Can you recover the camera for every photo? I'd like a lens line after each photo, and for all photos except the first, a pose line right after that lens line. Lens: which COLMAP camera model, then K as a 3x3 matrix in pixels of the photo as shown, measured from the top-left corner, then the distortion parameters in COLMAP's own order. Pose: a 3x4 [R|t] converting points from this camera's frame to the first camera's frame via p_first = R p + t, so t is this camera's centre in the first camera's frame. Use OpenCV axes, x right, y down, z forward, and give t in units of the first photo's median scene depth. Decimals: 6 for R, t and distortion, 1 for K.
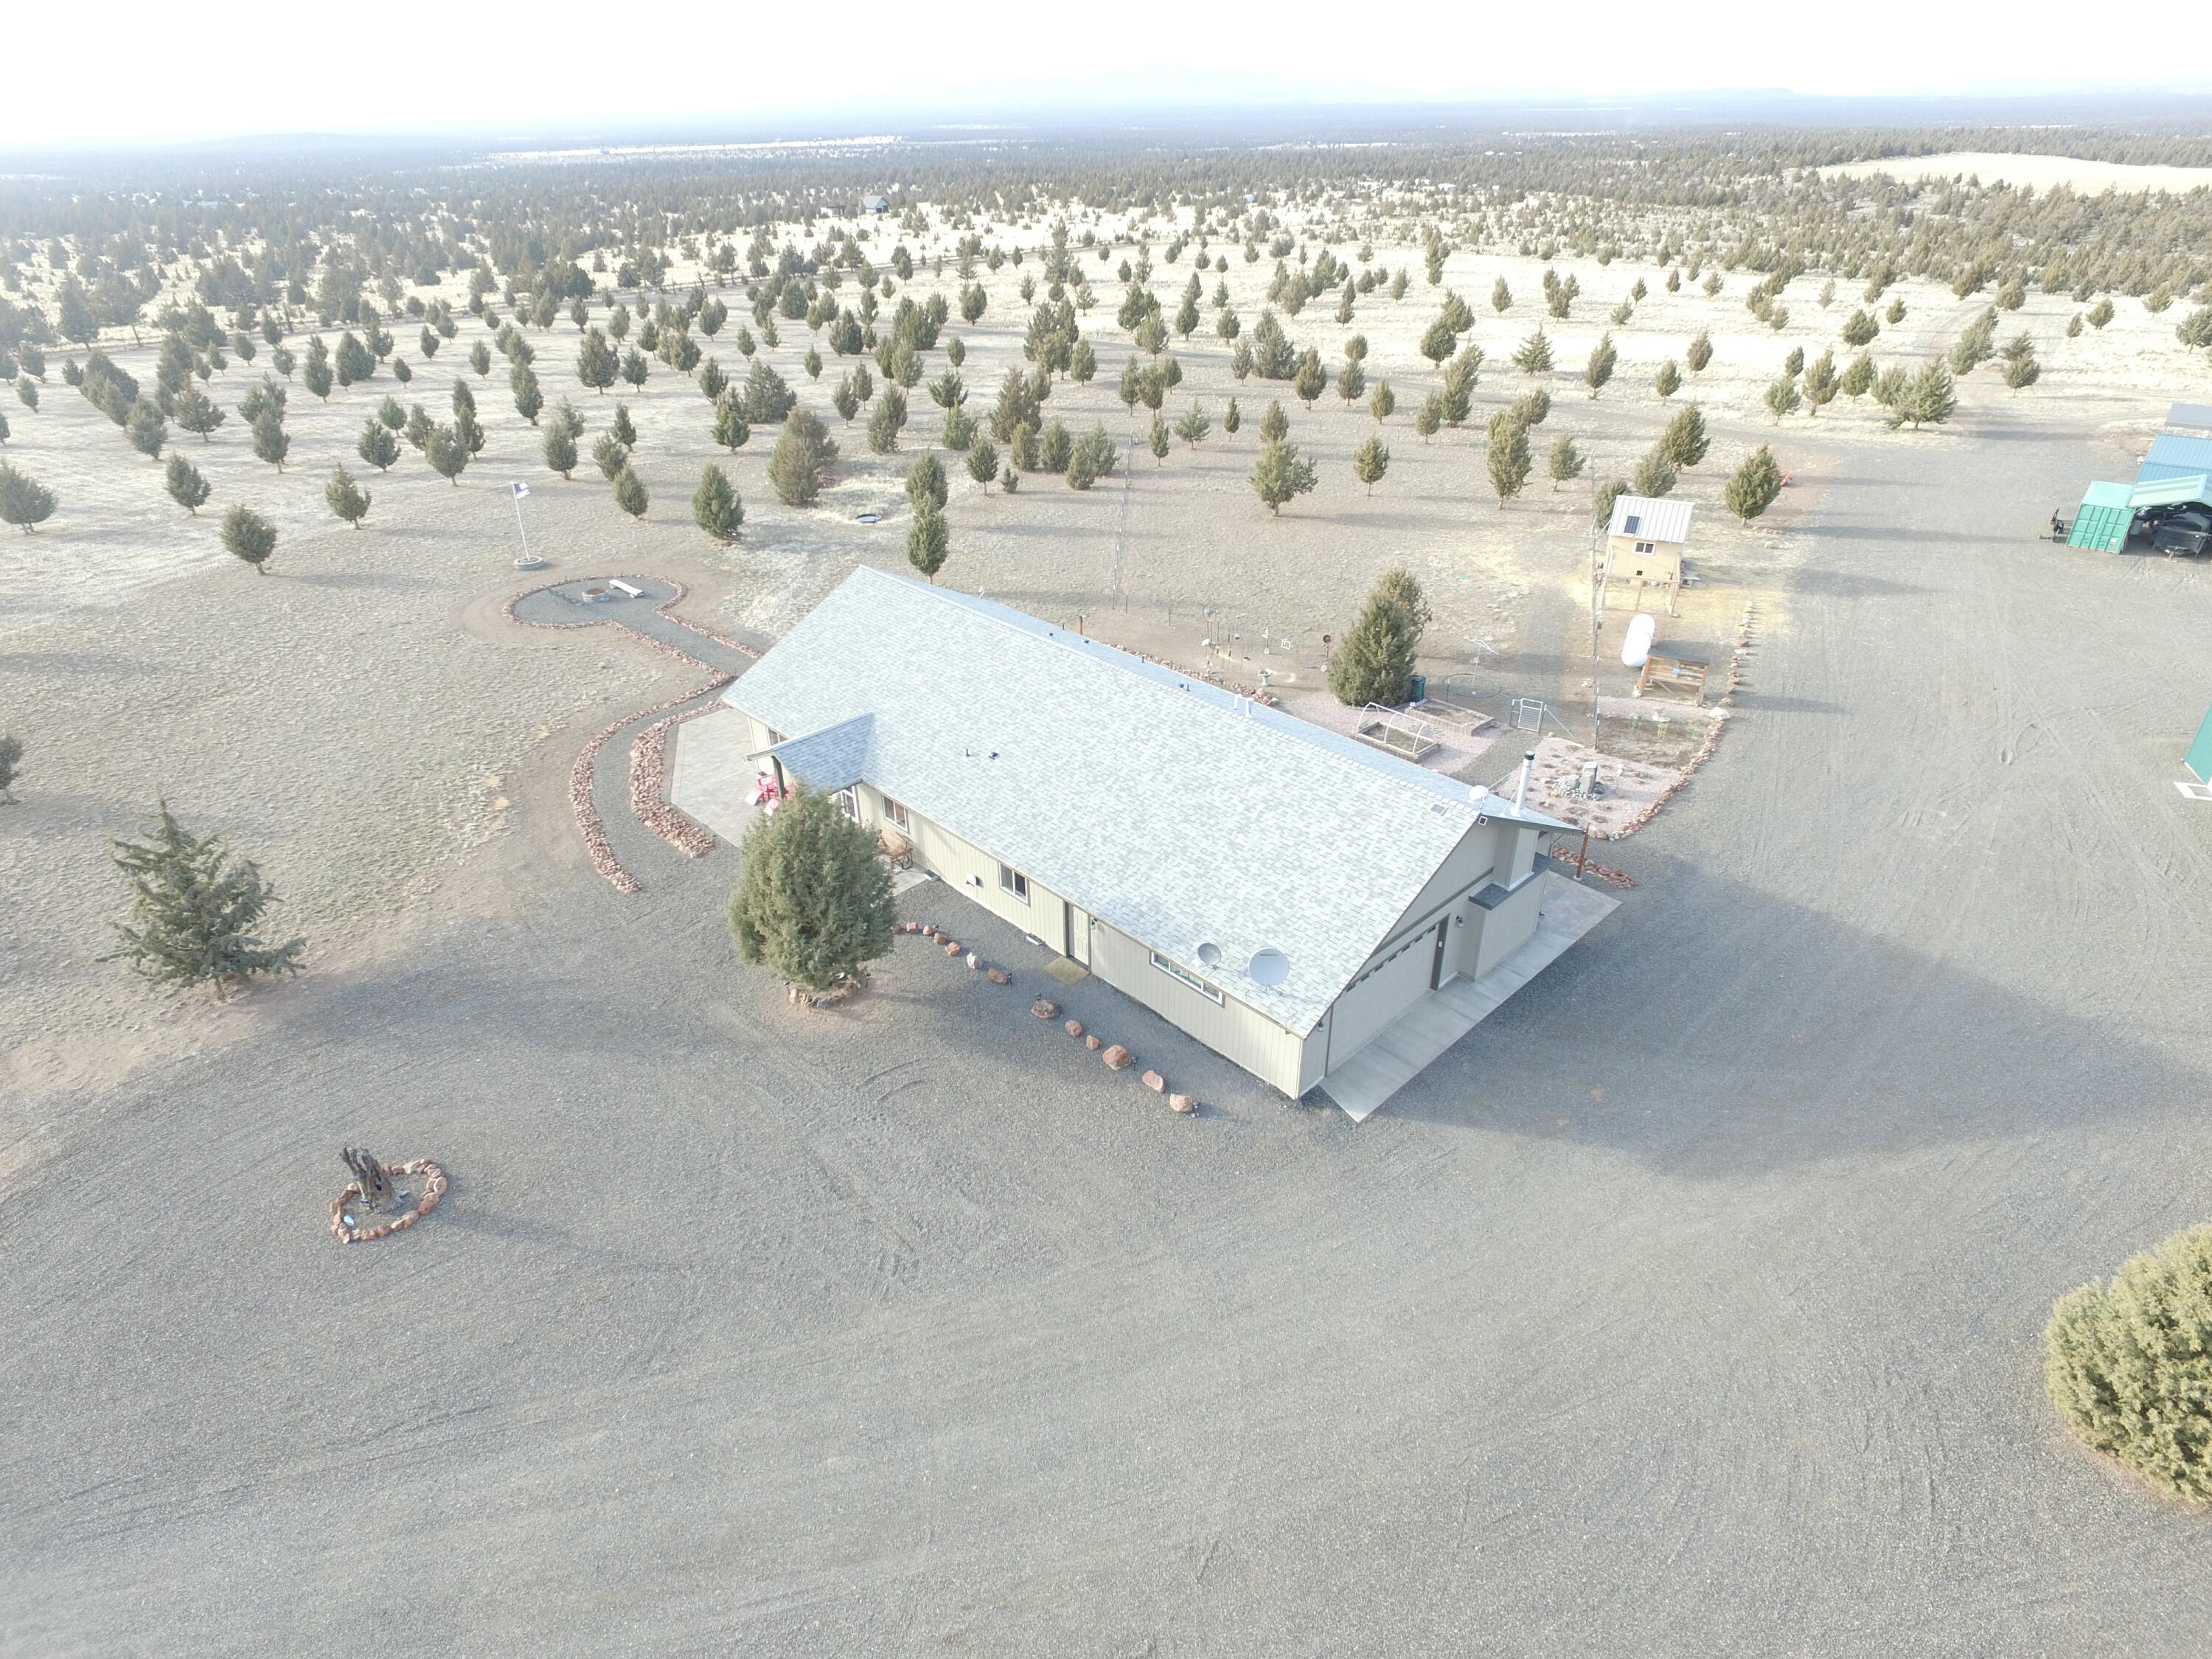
lens RADIAL K [[1277.4, 0, 1104.1], [0, 1277.4, 824.7], [0, 0, 1]] dist [-0.015068, 0.016708]
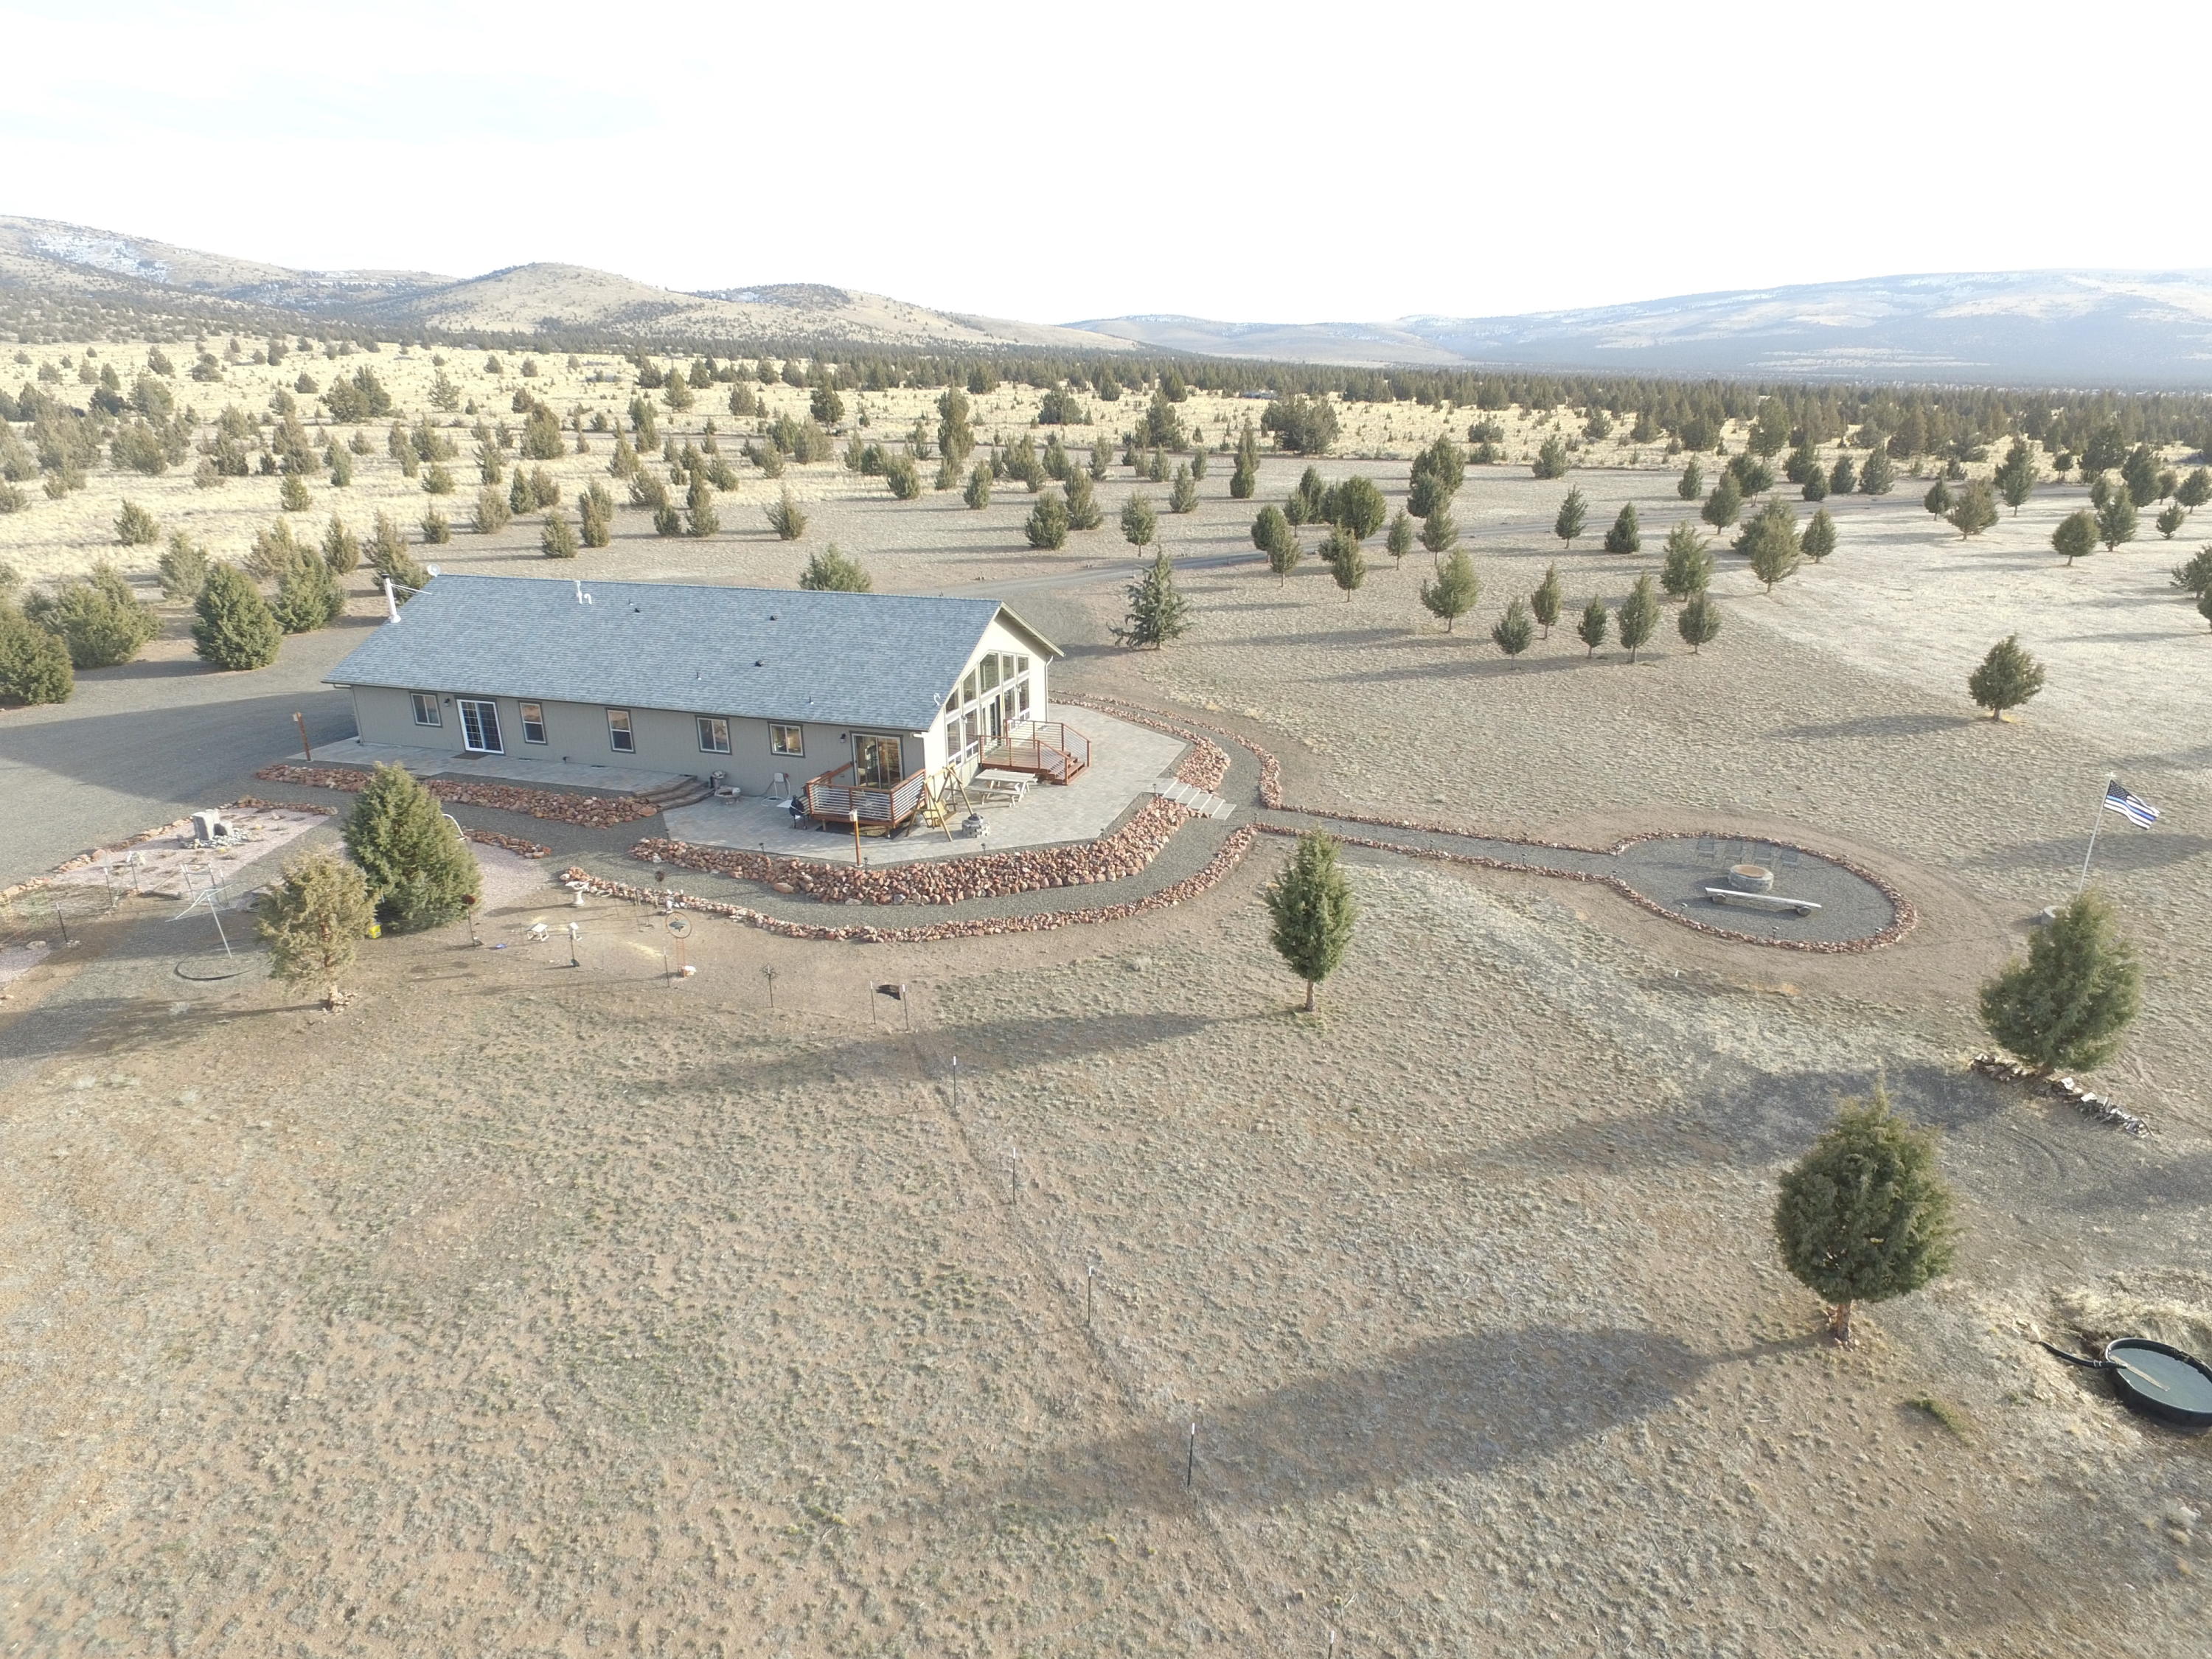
lens RADIAL K [[1277.4, 0, 1105.6], [0, 1277.4, 820.4], [0, 0, 1]] dist [-0.015068, 0.016708]
pose [[-0.888154, 0.166935, -0.428152, 0.109515], [-0.217100, 0.668744, 0.711090, -0.472796], [0.405030, 0.724510, -0.557706, 1.000099]]
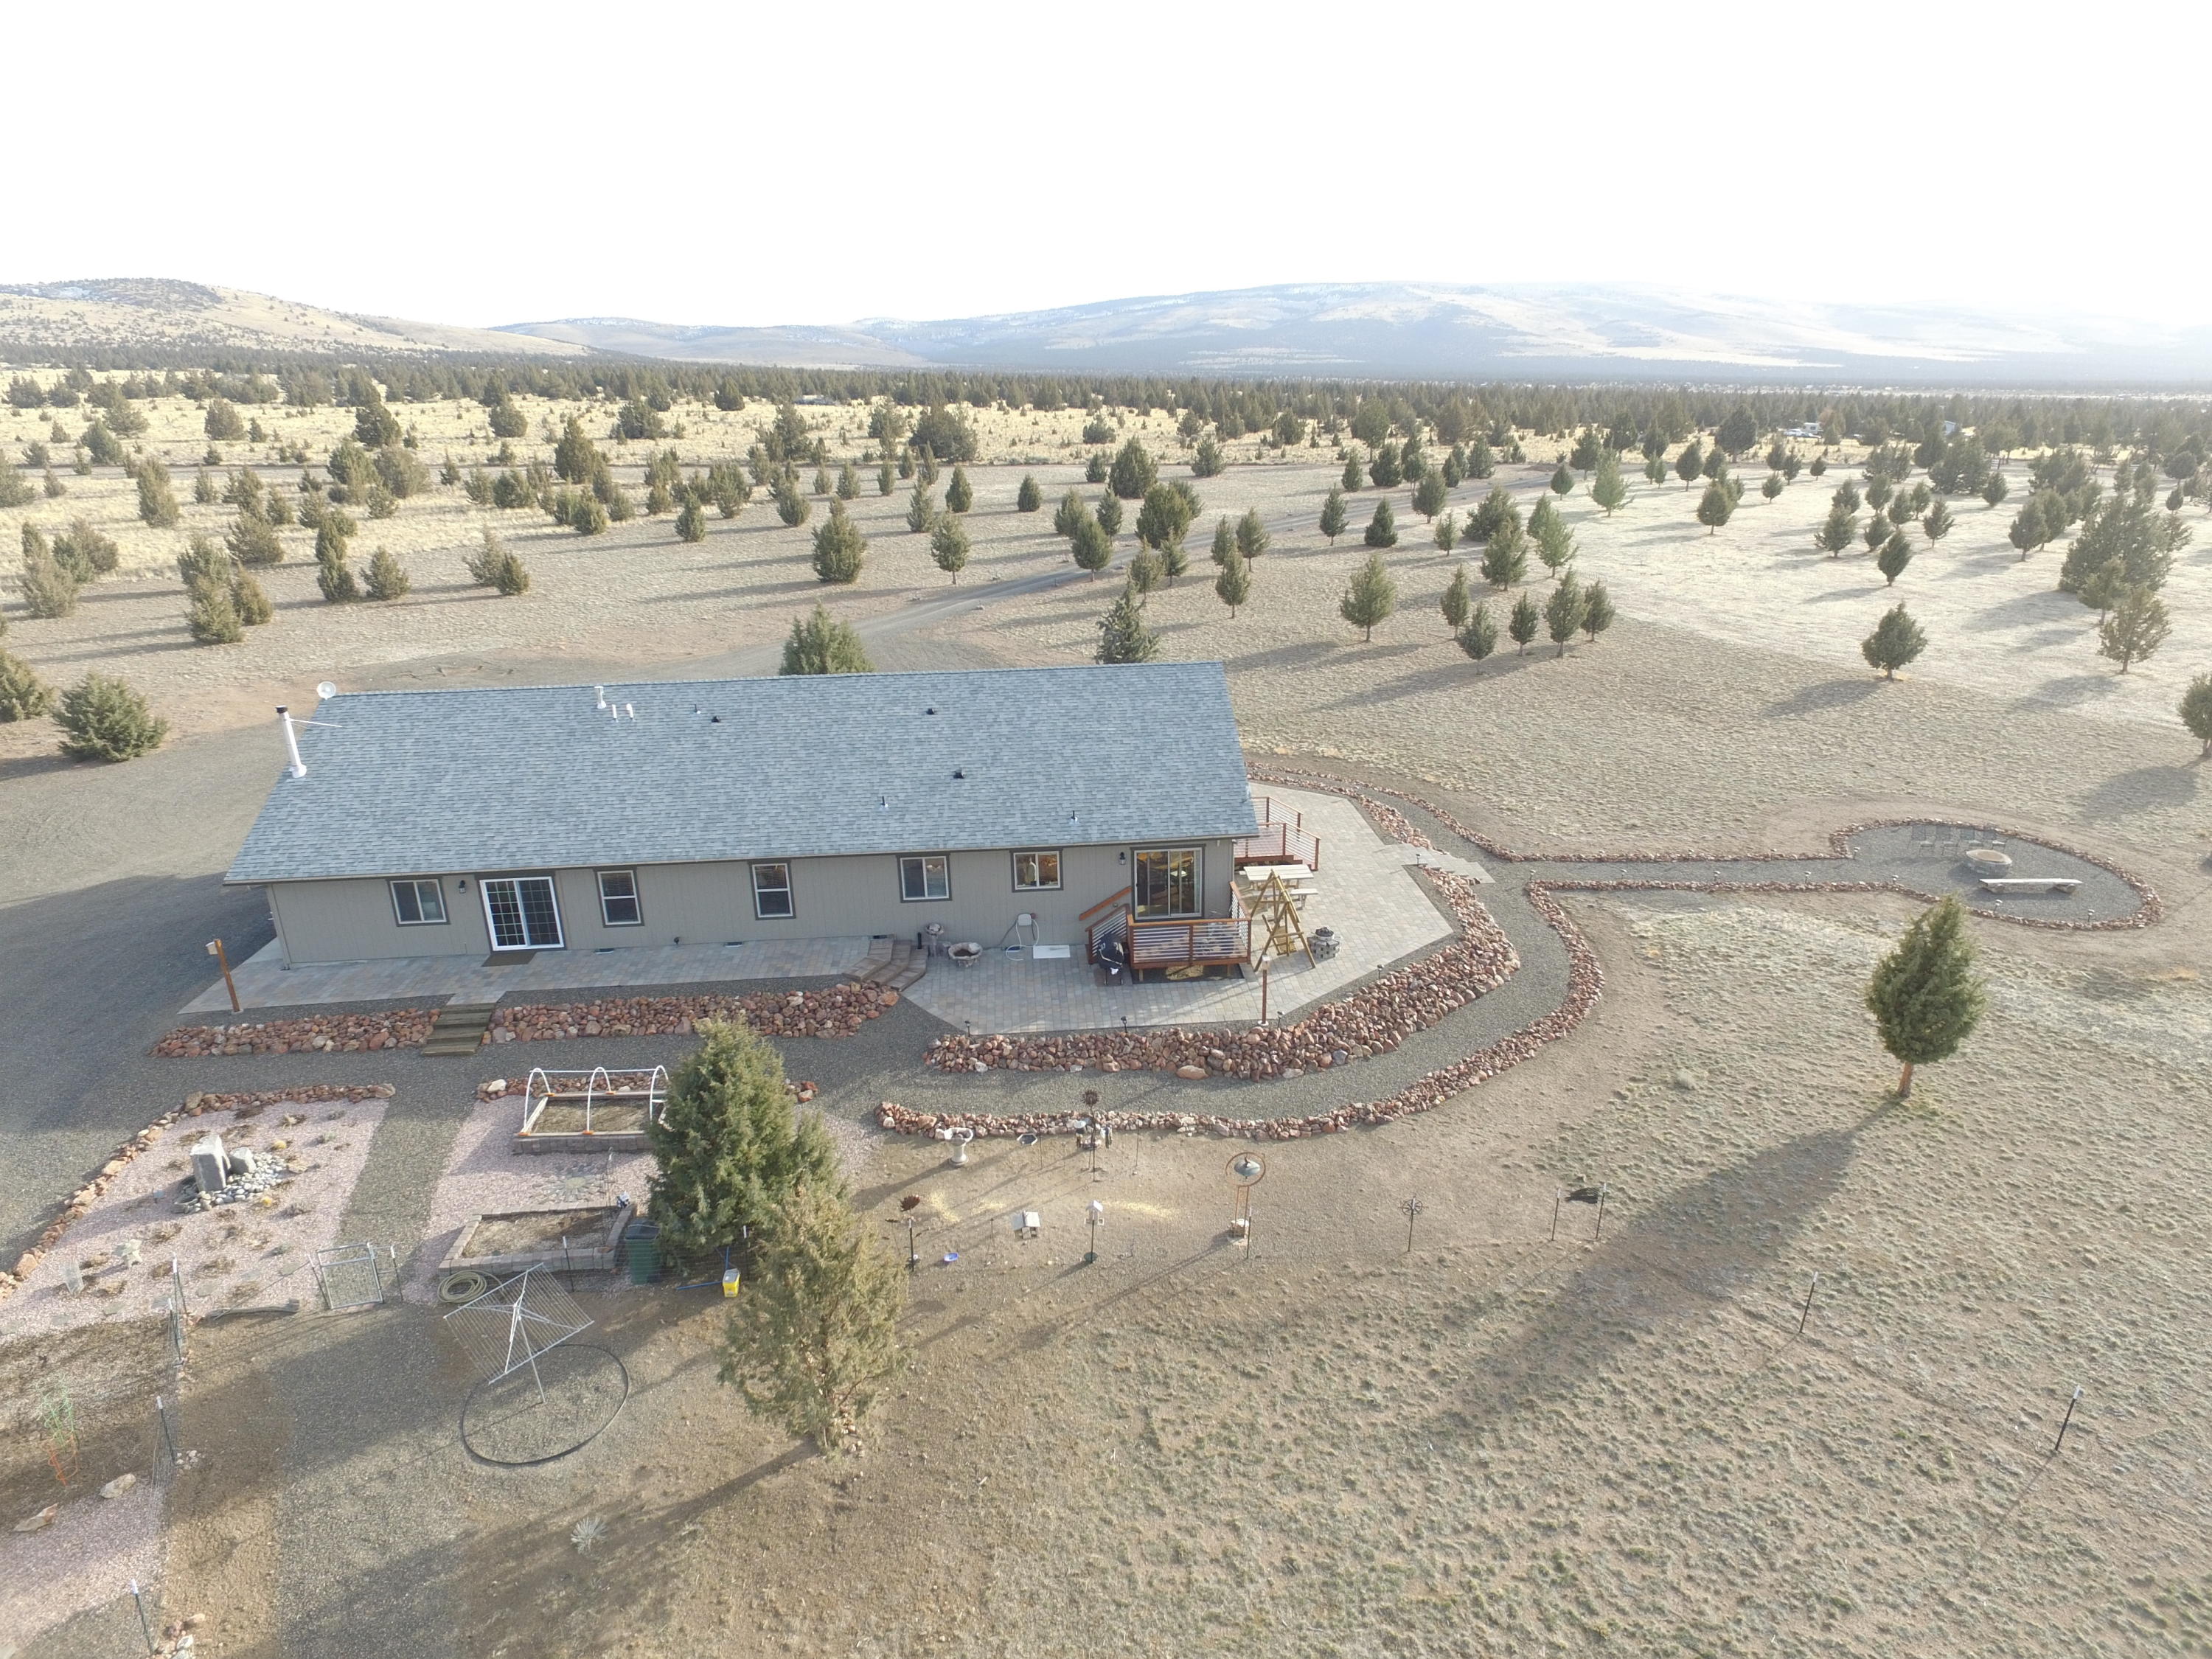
lens RADIAL K [[1277.4, 0, 1105.5], [0, 1277.4, 815.1], [0, 0, 1]] dist [-0.015068, 0.016708]
pose [[-0.642812, 0.273975, -0.715353, 0.272120], [-0.362238, 0.714123, 0.599009, -0.348086], [0.674964, 0.644178, -0.359803, 0.767126]]
